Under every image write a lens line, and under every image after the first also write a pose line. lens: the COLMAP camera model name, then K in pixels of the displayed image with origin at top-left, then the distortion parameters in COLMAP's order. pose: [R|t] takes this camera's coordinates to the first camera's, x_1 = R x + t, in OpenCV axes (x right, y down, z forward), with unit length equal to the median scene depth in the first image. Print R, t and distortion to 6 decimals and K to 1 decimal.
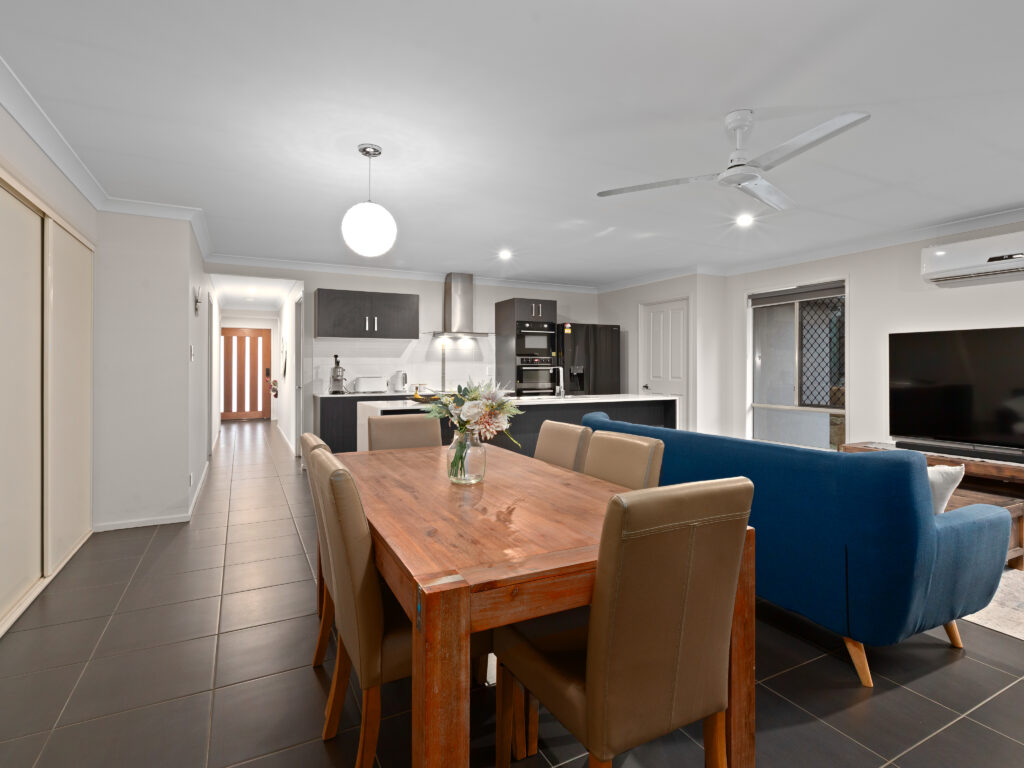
lens RADIAL K [[524.7, 0, 506.3], [0, 524.7, 388.3], [0, 0, 1]] dist [0.000026, -0.000195]
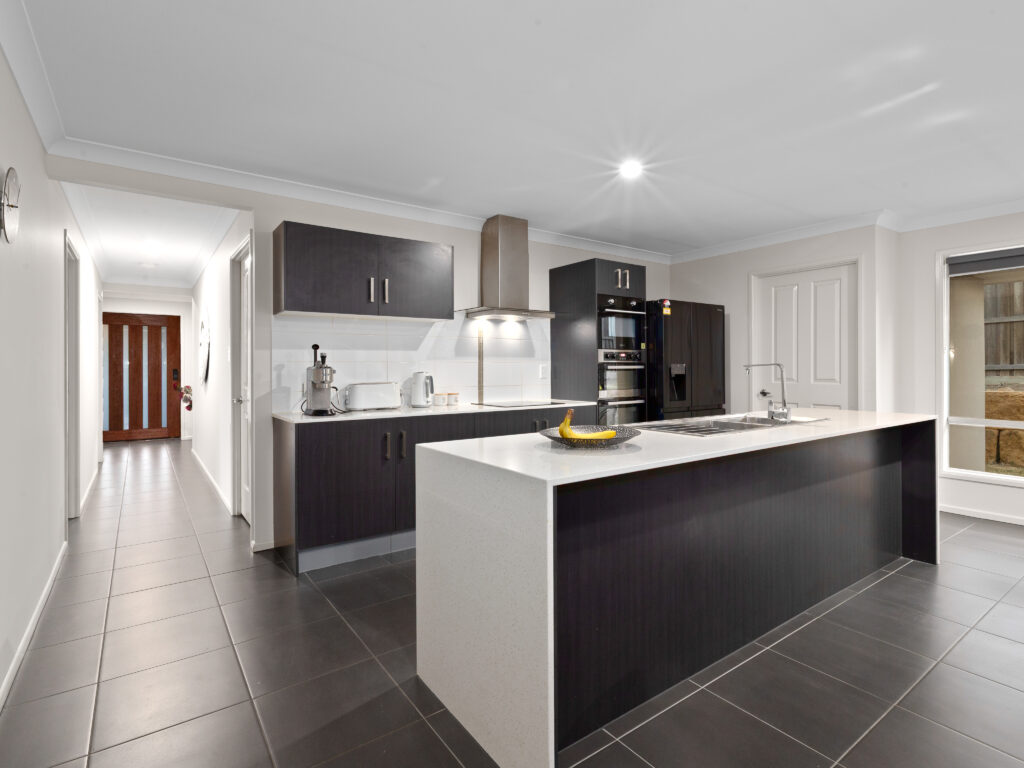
lens RADIAL K [[524.7, 0, 506.3], [0, 524.7, 388.3], [0, 0, 1]] dist [0.000026, -0.000195]
pose [[0.989771, -0.008893, 0.142384, -0.179847], [0.008877, 0.999960, 0.000750, -0.013606], [-0.142385, 0.000522, 0.989811, 0.368187]]
